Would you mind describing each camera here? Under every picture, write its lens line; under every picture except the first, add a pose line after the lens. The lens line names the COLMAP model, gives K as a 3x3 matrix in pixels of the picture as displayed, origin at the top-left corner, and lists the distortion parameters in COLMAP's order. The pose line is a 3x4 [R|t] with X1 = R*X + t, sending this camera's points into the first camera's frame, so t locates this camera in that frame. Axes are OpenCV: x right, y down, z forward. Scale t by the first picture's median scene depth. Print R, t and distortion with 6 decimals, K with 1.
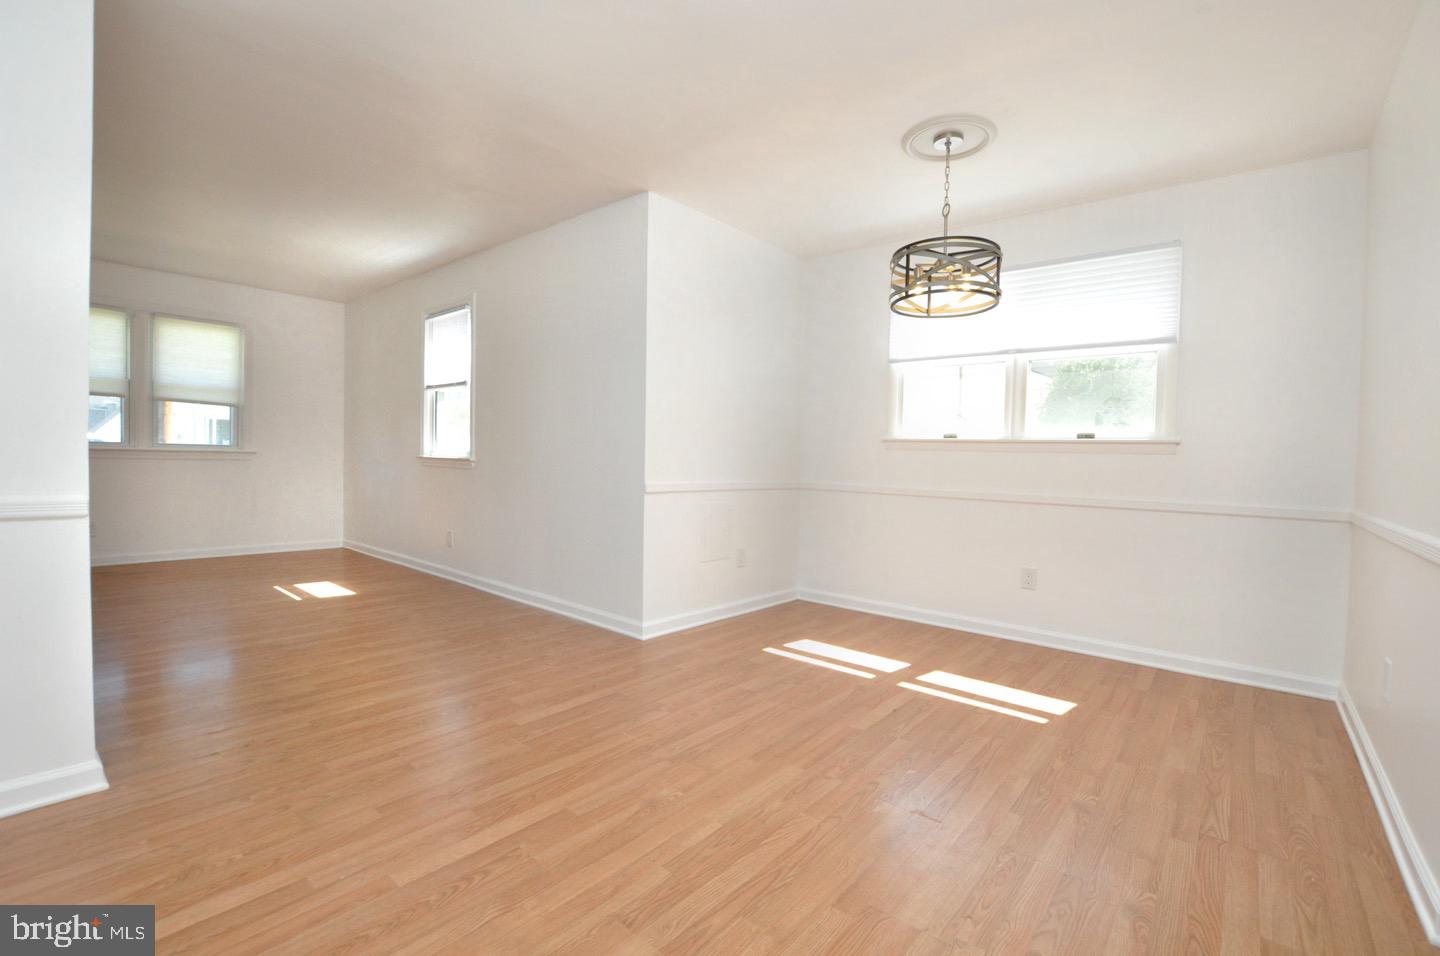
lens RADIAL K [[632.8, 0, 719.3], [0, 632.8, 478.2], [0, 0, 1]] dist [-0.030693, 0.002180]
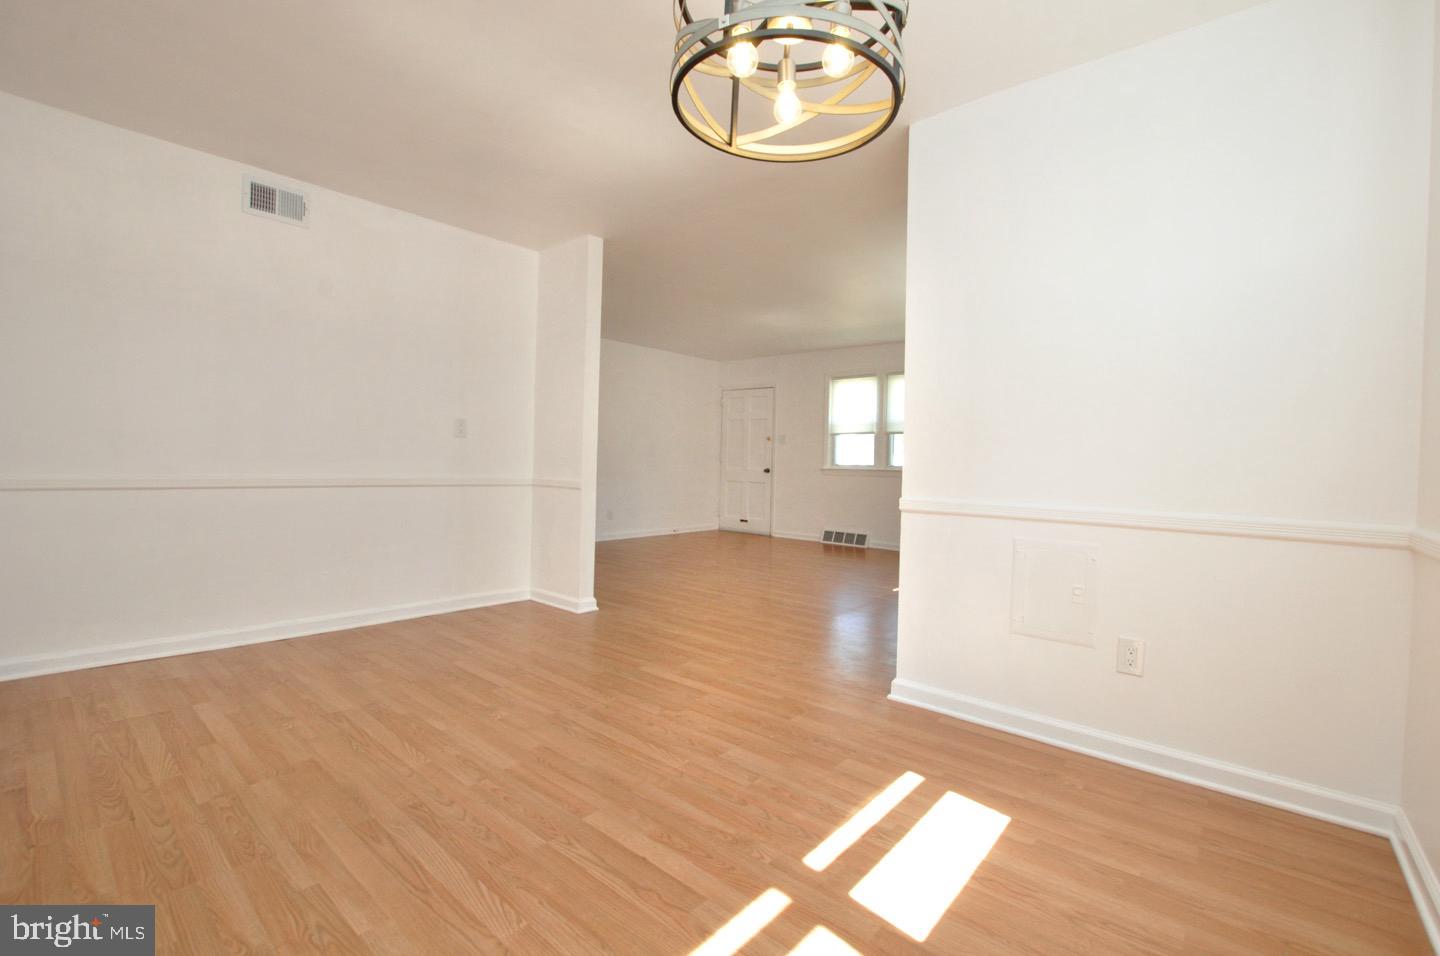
lens RADIAL K [[631.7, 0, 727.5], [0, 631.7, 483.9], [0, 0, 1]] dist [-0.034209, 0.005647]
pose [[-0.003032, 0.006089, -0.999977, 0.826244], [-0.056470, 0.998385, 0.006251, -0.002080], [0.998400, 0.056488, -0.002683, 0.994868]]
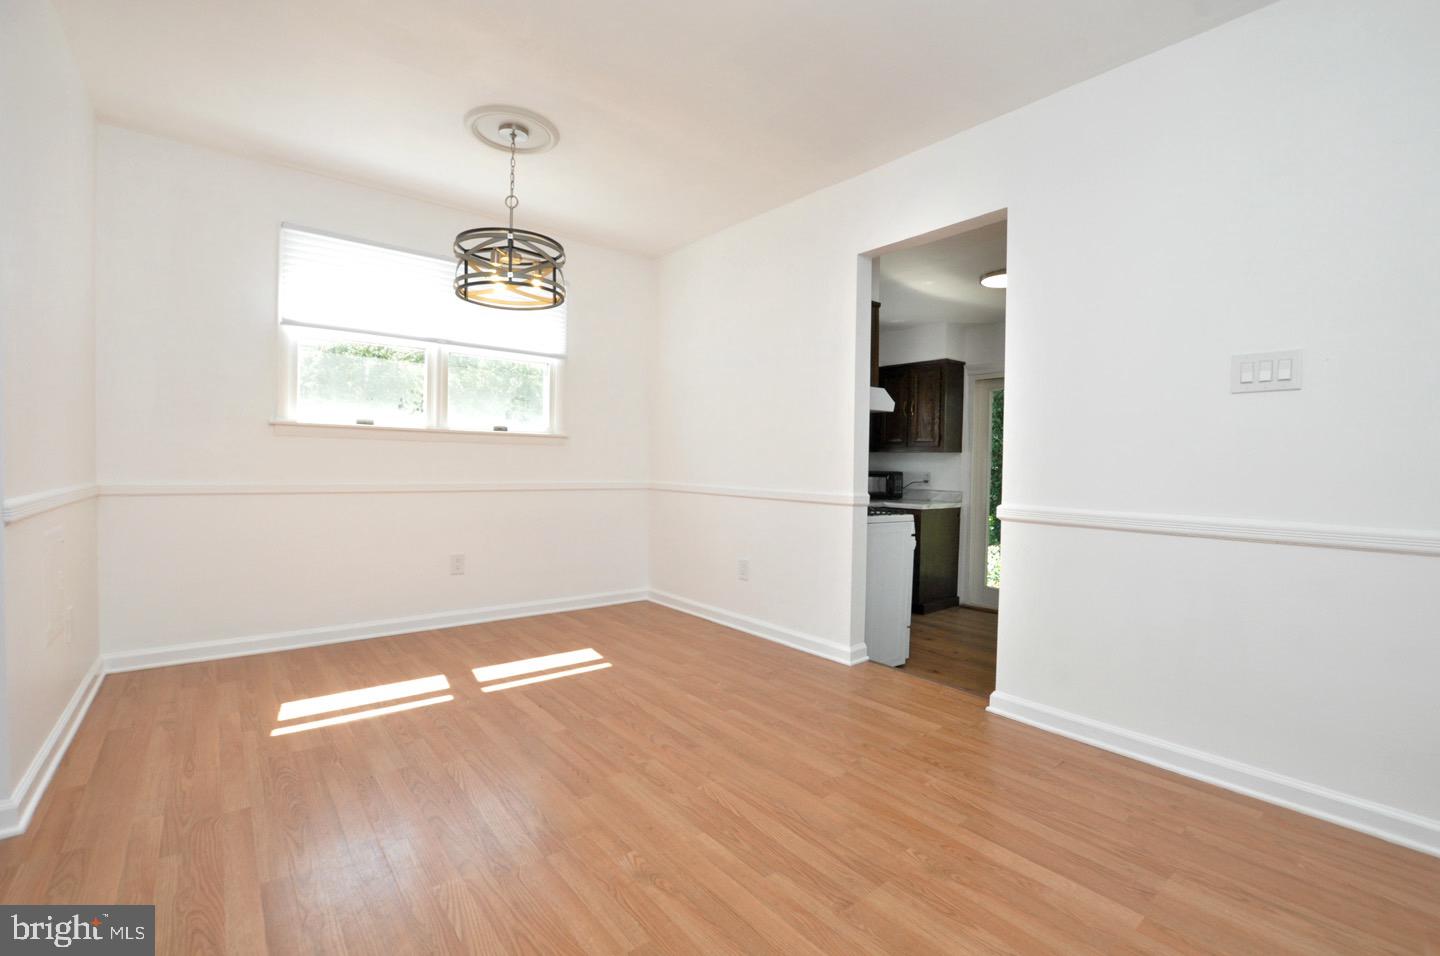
lens RADIAL K [[631.7, 0, 728.7], [0, 631.7, 475.3], [0, 0, 1]] dist [-0.034209, 0.005647]
pose [[0.173536, -0.043699, 0.983858, -0.588881], [0.014950, 0.999017, 0.041735, -0.030869], [-0.984714, 0.007466, 0.174018, 0.497484]]
